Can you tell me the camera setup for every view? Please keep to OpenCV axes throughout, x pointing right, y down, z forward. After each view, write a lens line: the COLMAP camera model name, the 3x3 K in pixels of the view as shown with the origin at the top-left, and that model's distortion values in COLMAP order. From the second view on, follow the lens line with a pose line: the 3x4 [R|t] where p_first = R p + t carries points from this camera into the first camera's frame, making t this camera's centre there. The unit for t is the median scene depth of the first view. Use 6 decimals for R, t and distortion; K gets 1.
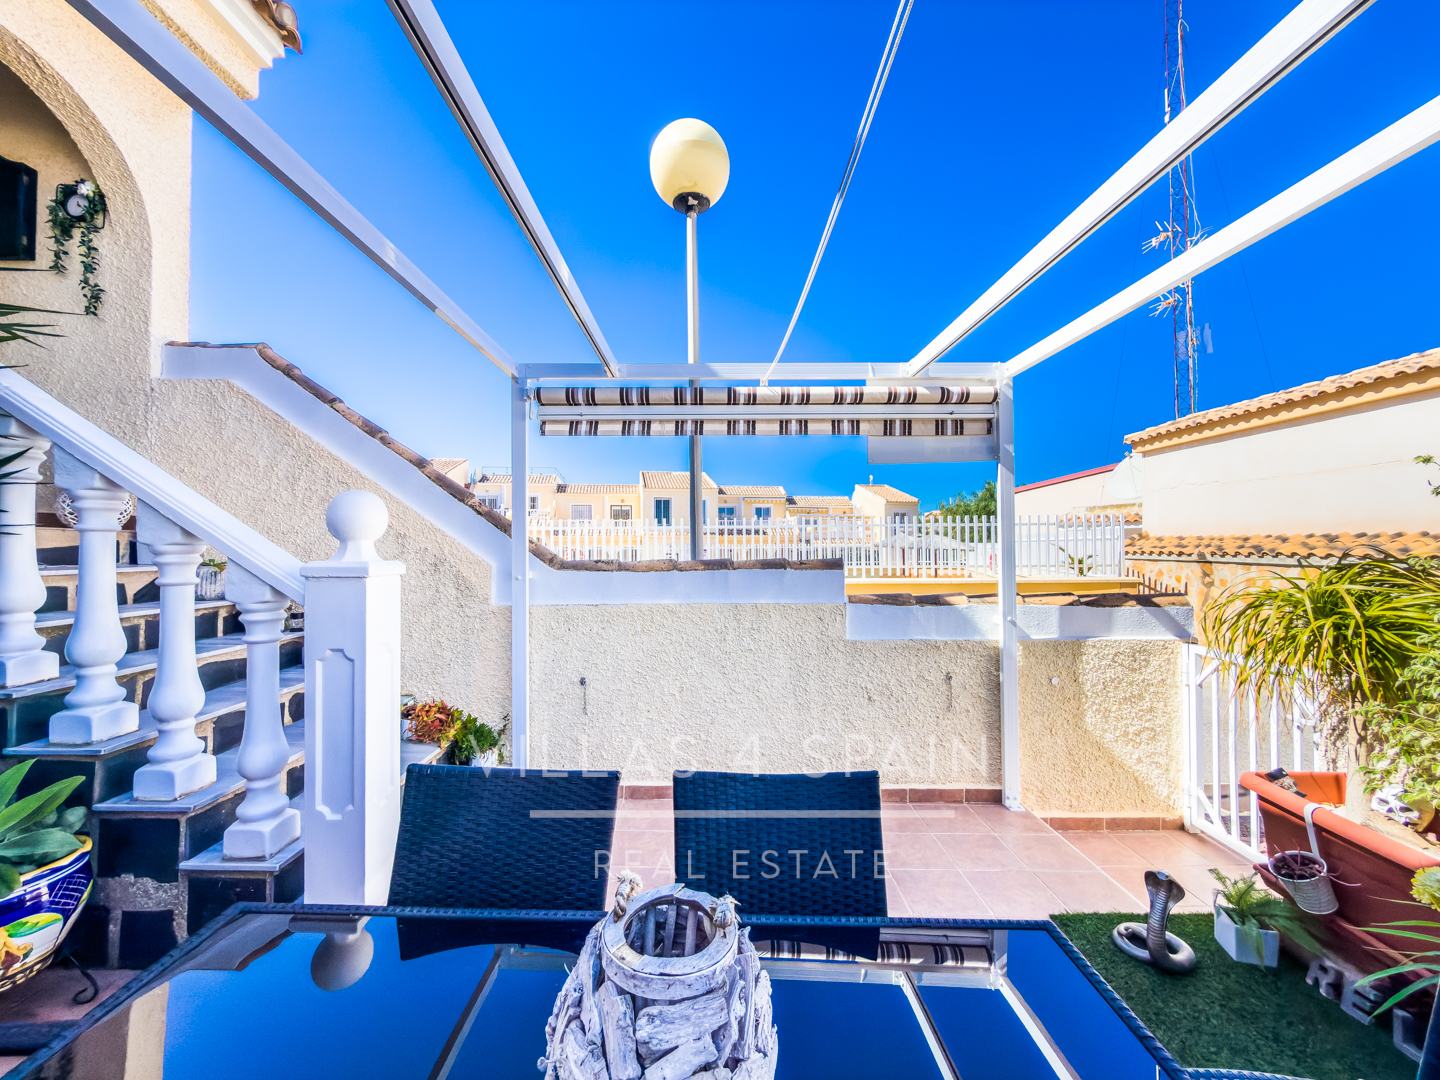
lens RADIAL K [[576.3, 0, 721.0], [0, 576.3, 534.0], [0, 0, 1]] dist [-0.000453, 0.000136]
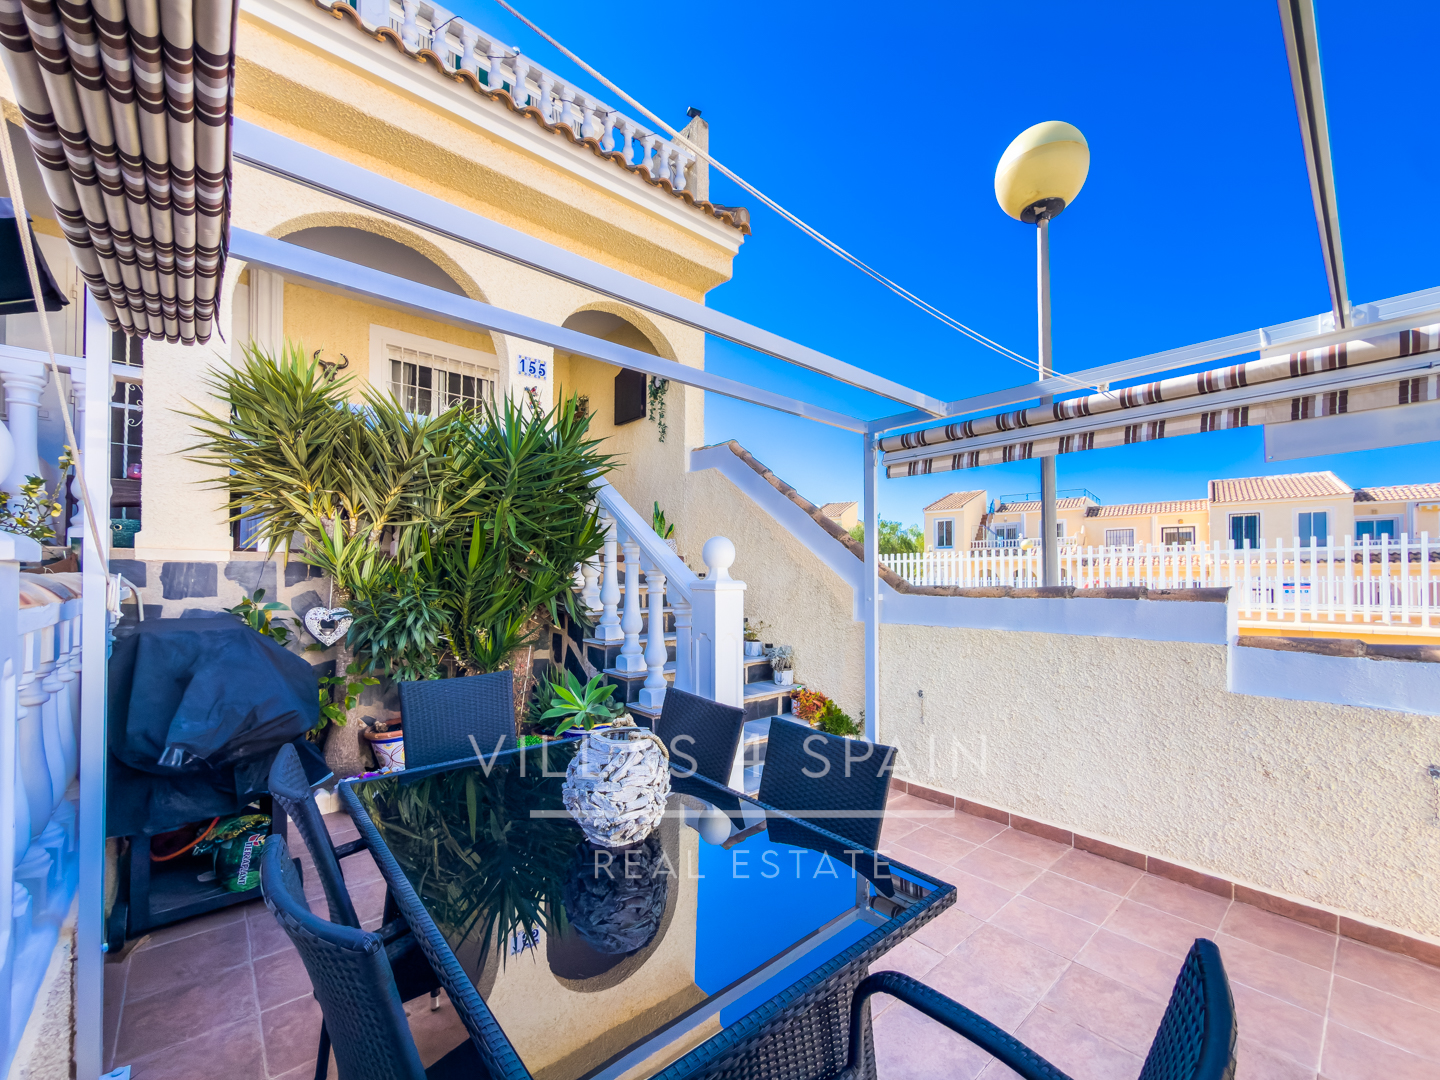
lens RADIAL K [[584.3, 0, 720.8], [0, 584.3, 563.8], [0, 0, 1]] dist [0.001355, 0.000023]
pose [[0.657116, -0.014730, -0.753645, 0.359553], [0.012459, 0.999885, -0.008680, 0.008638], [0.753686, -0.003686, 0.657224, -0.036562]]
